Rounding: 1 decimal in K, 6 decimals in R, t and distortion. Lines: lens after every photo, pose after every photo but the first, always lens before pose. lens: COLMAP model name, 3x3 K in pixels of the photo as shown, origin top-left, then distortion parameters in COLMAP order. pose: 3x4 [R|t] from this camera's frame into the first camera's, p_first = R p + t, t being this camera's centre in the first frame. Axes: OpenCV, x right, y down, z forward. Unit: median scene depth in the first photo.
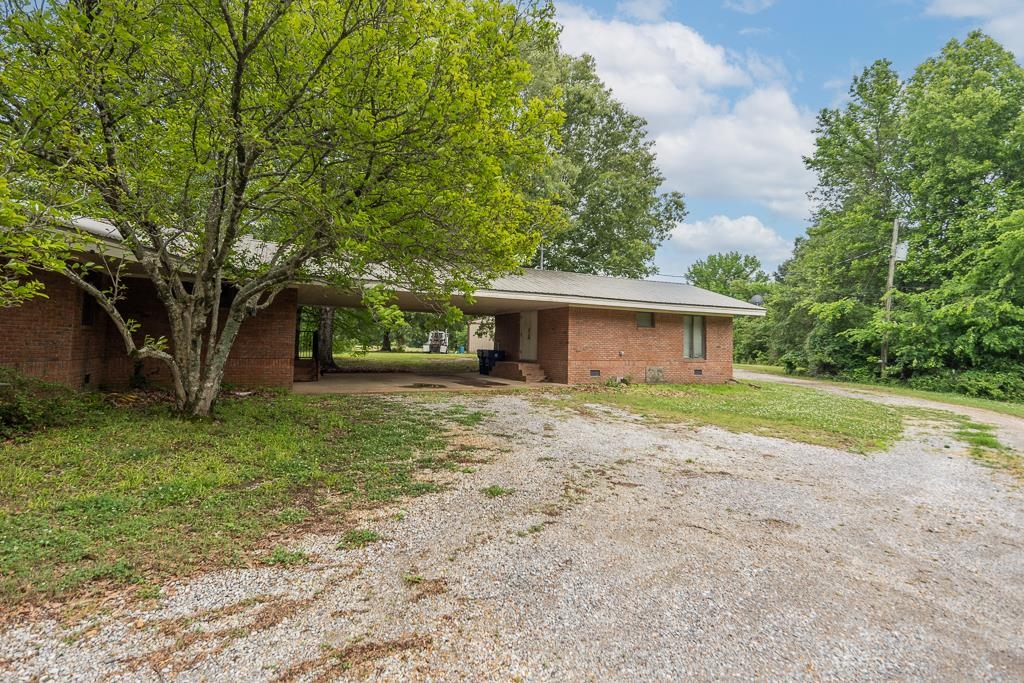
lens RADIAL K [[493.7, 0, 497.7], [0, 493.7, 322.1], [0, 0, 1]] dist [0.053342, -0.020741]
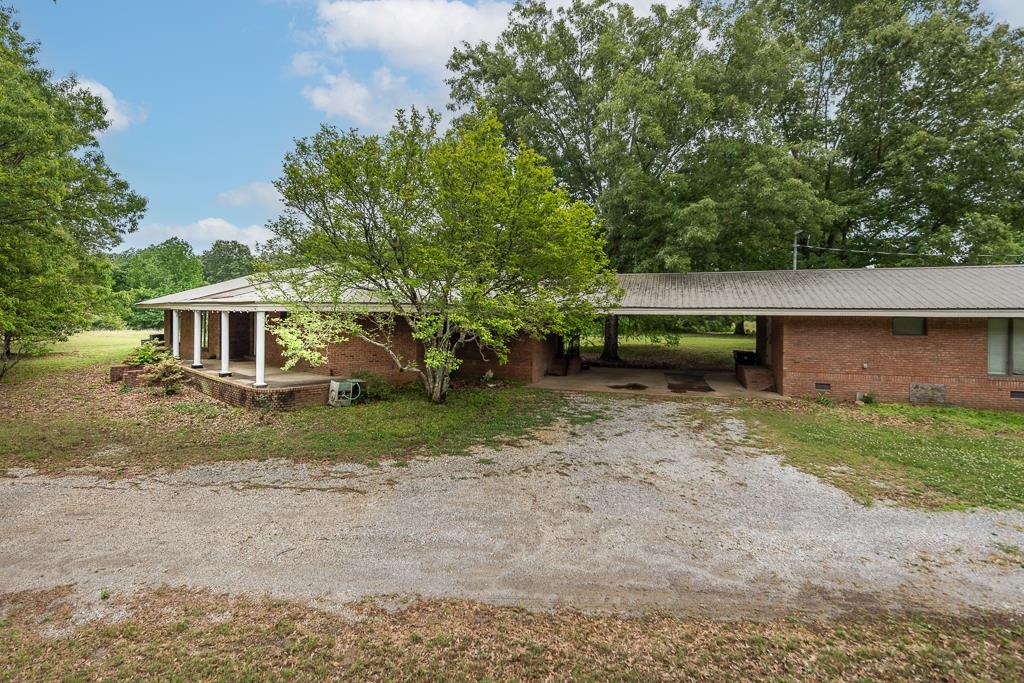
lens RADIAL K [[493.7, 0, 497.7], [0, 493.7, 322.1], [0, 0, 1]] dist [0.053342, -0.020741]
pose [[0.727126, -0.007318, -0.686465, 1.553107], [0.043561, 0.998420, 0.035497, -0.299391], [0.685120, -0.055714, 0.726296, -0.375421]]
